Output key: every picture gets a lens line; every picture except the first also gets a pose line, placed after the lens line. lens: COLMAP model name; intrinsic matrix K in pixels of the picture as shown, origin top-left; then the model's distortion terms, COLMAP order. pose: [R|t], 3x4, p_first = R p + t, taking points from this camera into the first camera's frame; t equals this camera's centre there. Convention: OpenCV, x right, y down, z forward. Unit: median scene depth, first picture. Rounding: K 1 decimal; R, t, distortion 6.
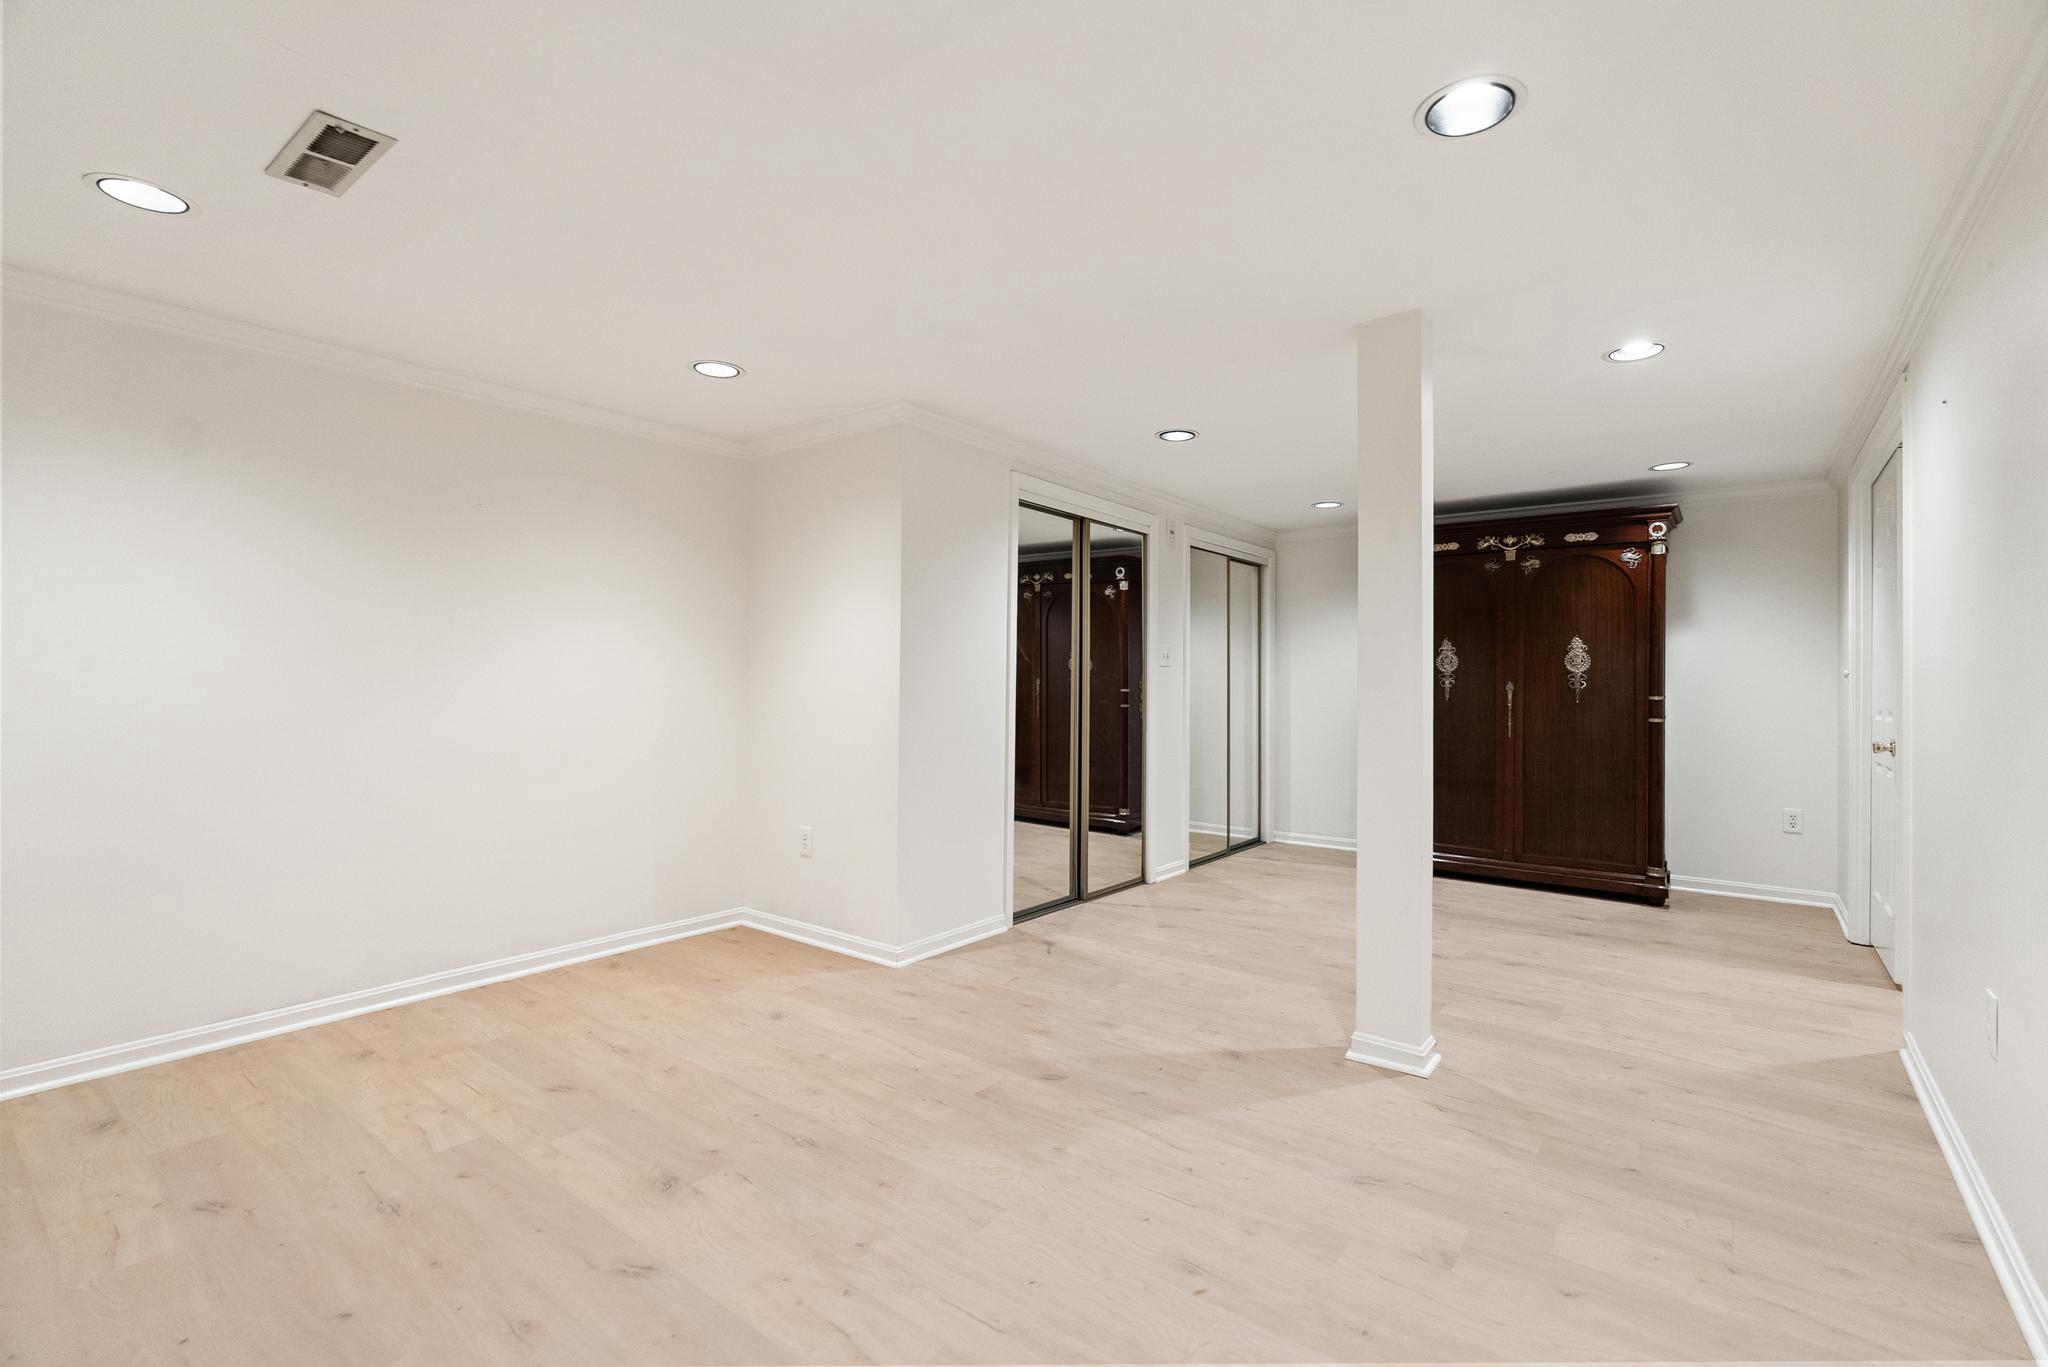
lens RADIAL K [[911.9, 0, 1026.6], [0, 911.9, 682.7], [0, 0, 1]] dist [-0.001081, 0.000769]
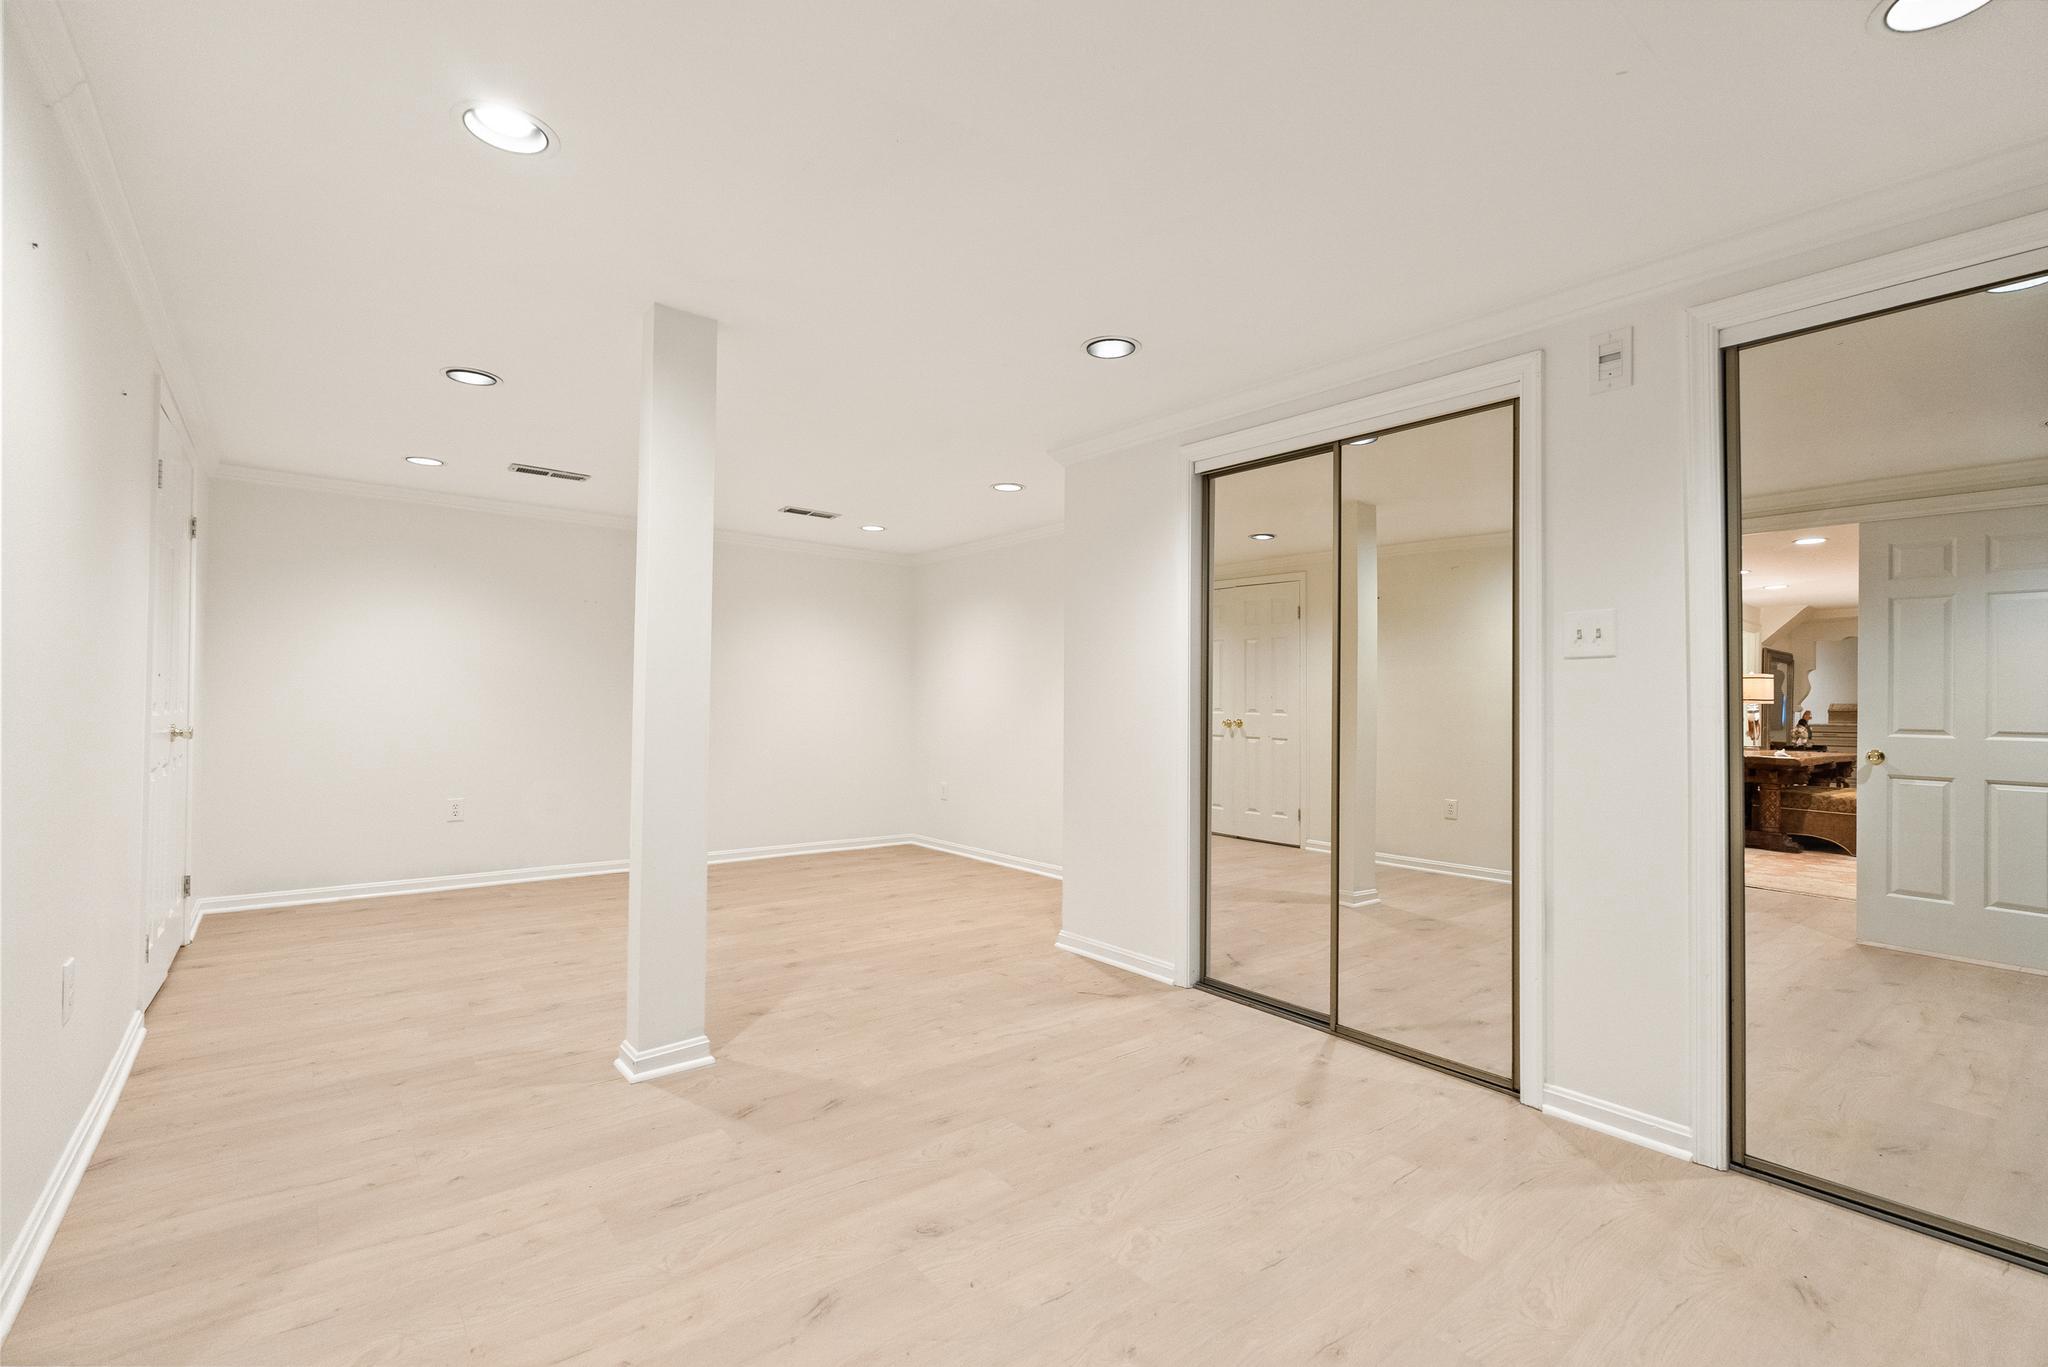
lens RADIAL K [[911.9, 0, 1026.3], [0, 911.9, 690.1], [0, 0, 1]] dist [-0.001081, 0.000769]
pose [[-0.240043, -0.025562, -0.970426, 1.276431], [-0.016209, 0.999619, -0.022321, 0.028611], [0.970627, 0.010371, -0.240366, 1.621171]]
